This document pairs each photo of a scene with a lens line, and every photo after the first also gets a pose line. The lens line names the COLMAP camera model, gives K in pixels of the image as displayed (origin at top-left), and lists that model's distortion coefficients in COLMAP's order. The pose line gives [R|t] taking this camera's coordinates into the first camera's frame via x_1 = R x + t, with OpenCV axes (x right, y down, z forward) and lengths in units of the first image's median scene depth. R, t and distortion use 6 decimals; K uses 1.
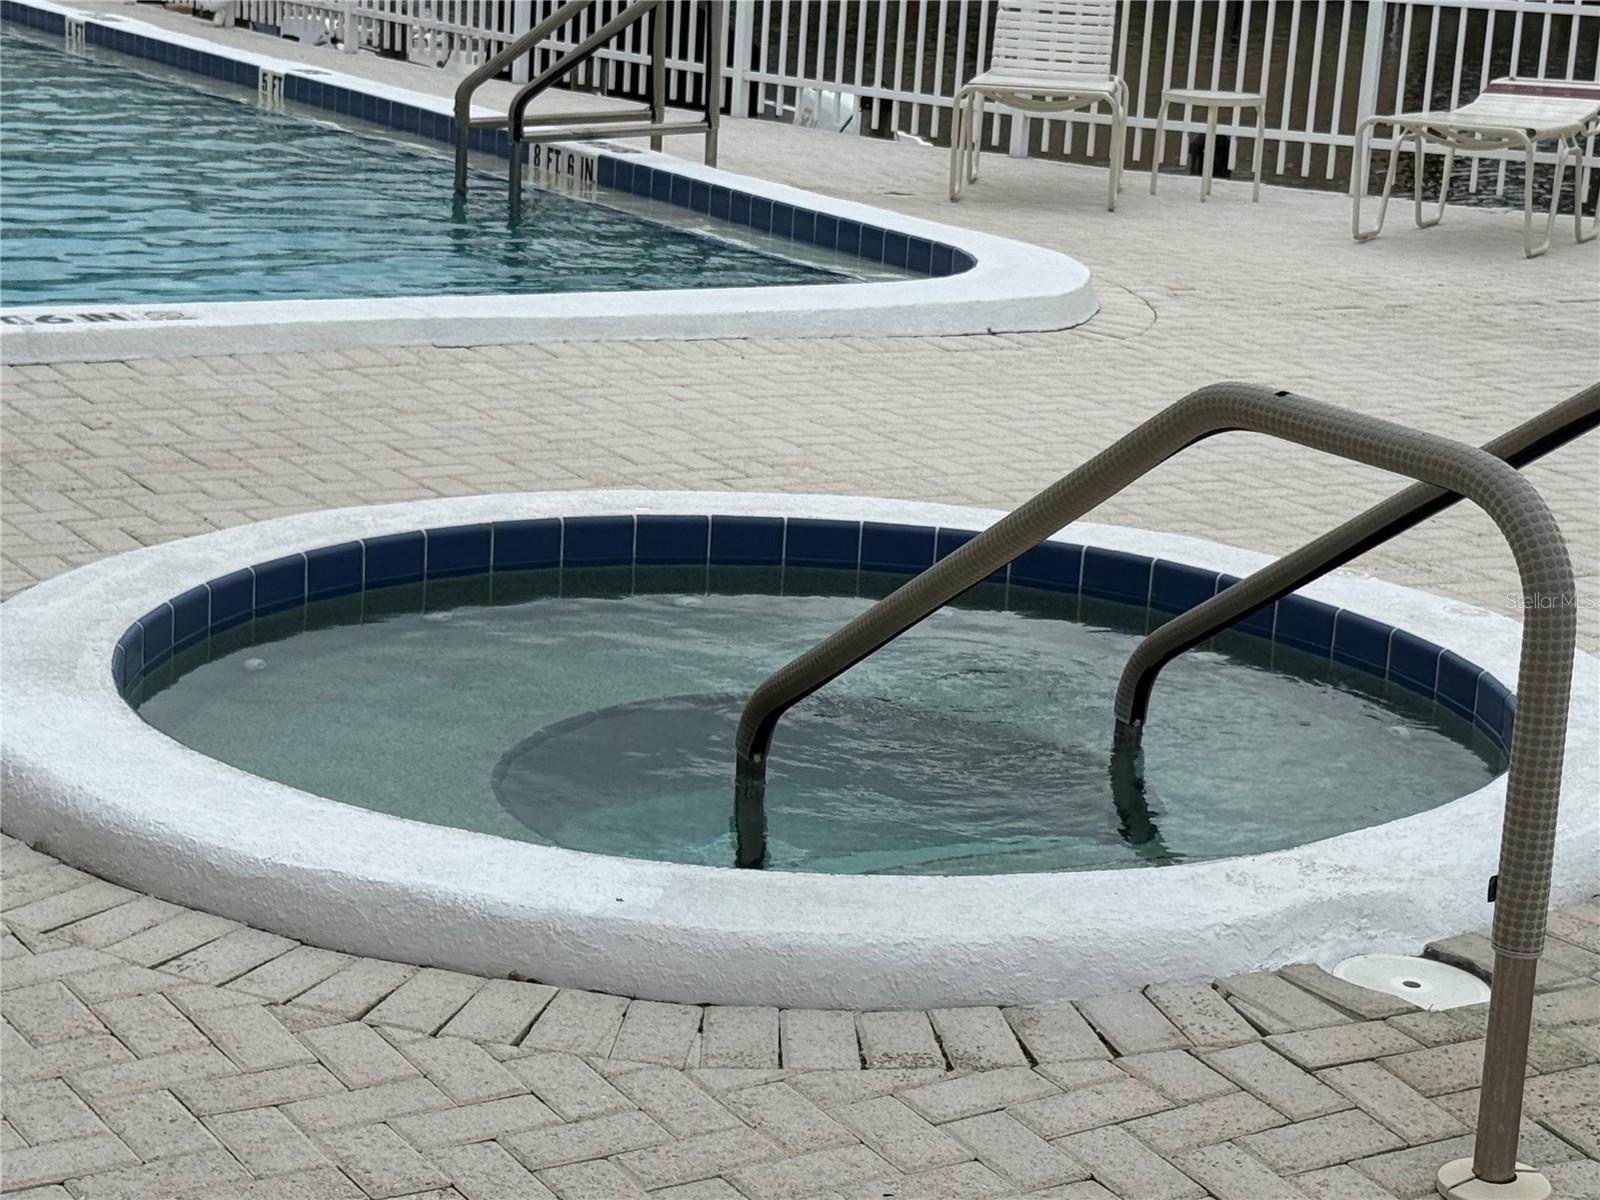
lens RADIAL K [[3381.6, 0, 807.9], [0, 3381.6, 594.3], [0, 0, 1]] dist [0.159387, 0.000000]
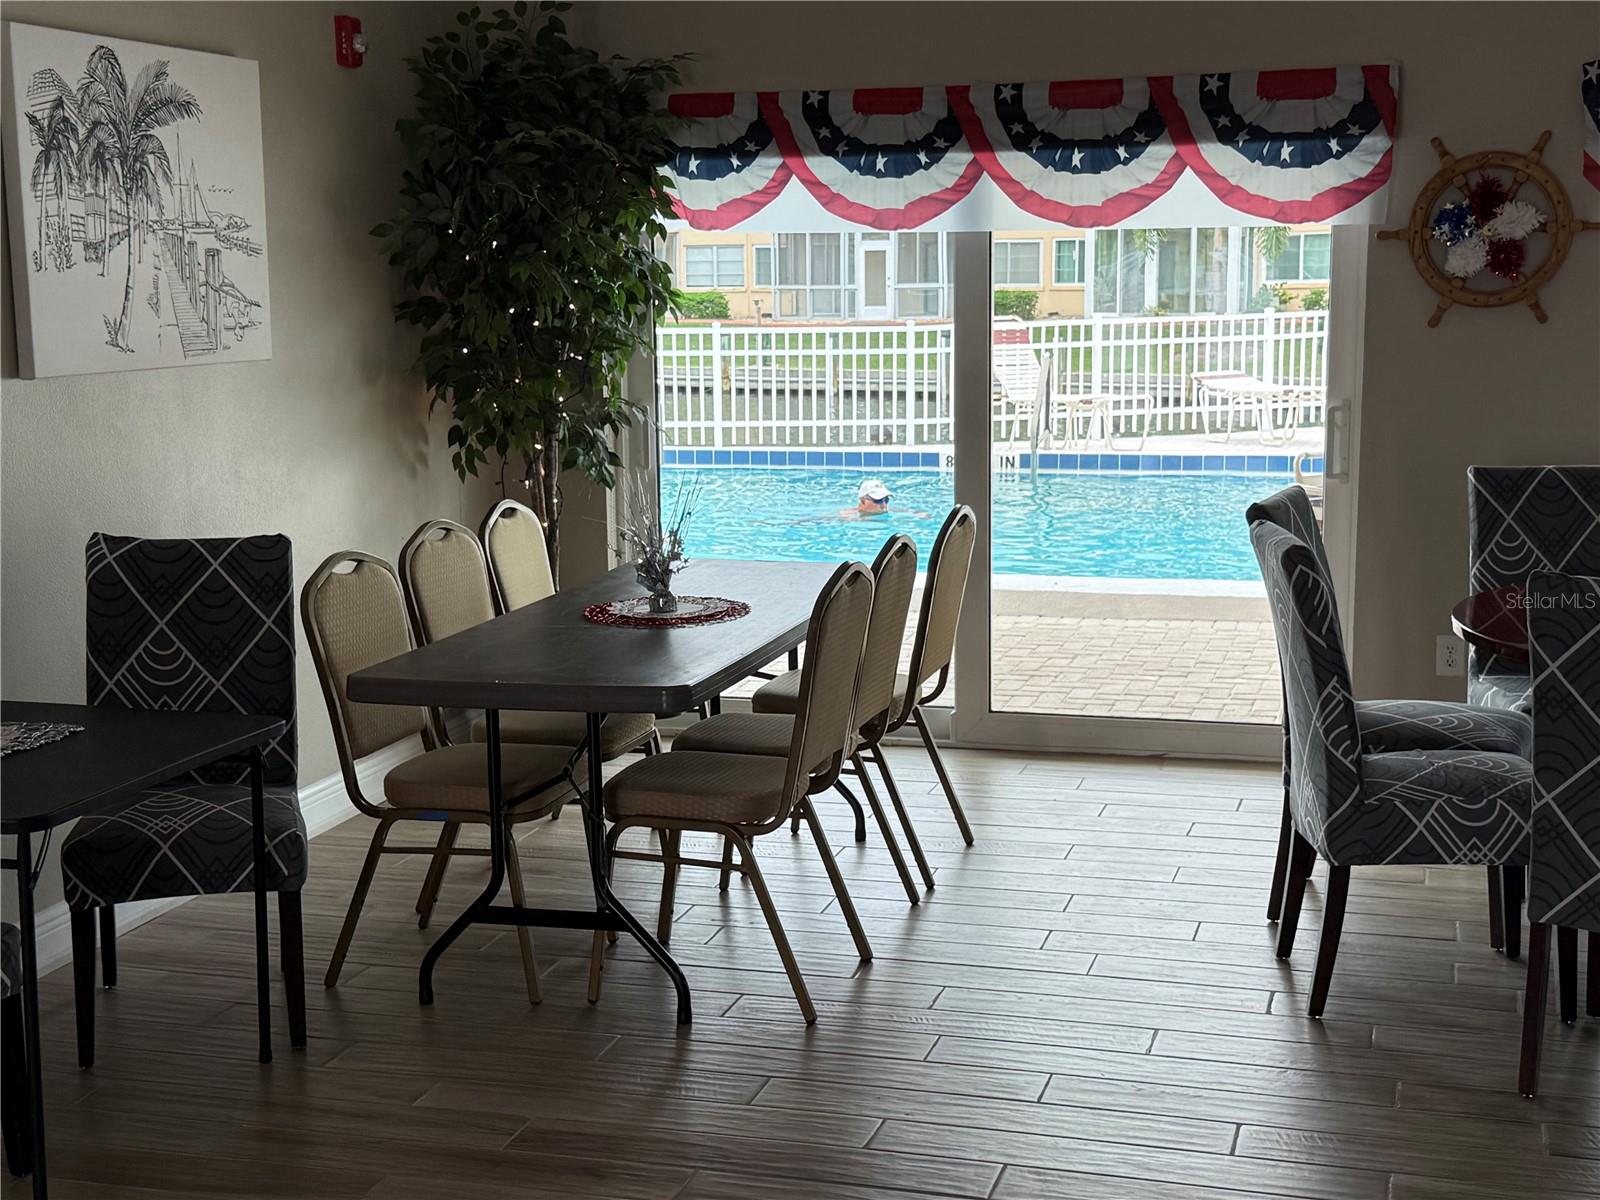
lens RADIAL K [[2181.3, 0, 798.7], [0, 2181.3, 599.1], [0, 0, 1]] dist [0.210422, 0.000000]
pose [[0.730204, -0.167709, 0.662326, -1.382204], [0.208485, 0.977864, 0.017756, -0.134883], [-0.650642, 0.125119, 0.749006, 0.219102]]
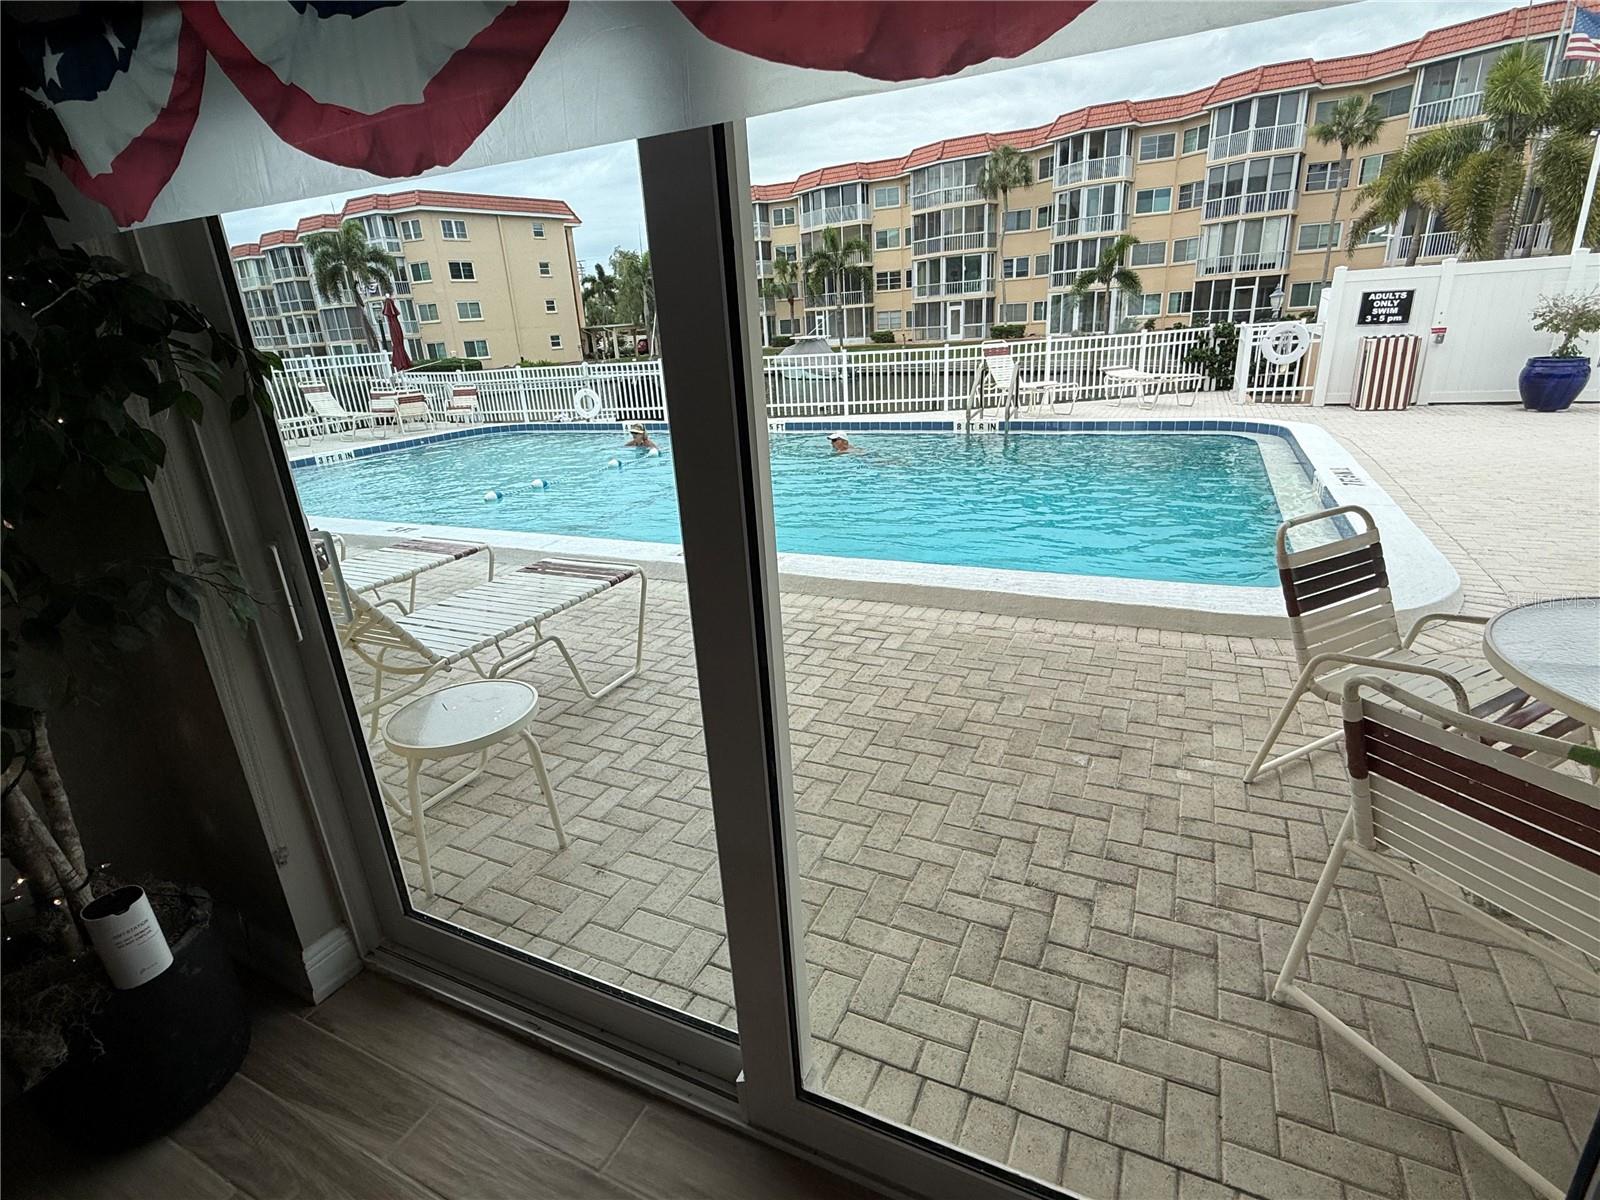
lens RADIAL K [[778.1, 0, 798.5], [0, 778.1, 602.9], [0, 0, 1]] dist [-0.000127, -0.001279]
pose [[0.827759, -0.283427, 0.484236, -0.917816], [0.228805, 0.958529, 0.169912, -0.186619], [-0.512312, -0.029850, 0.858281, 0.592002]]
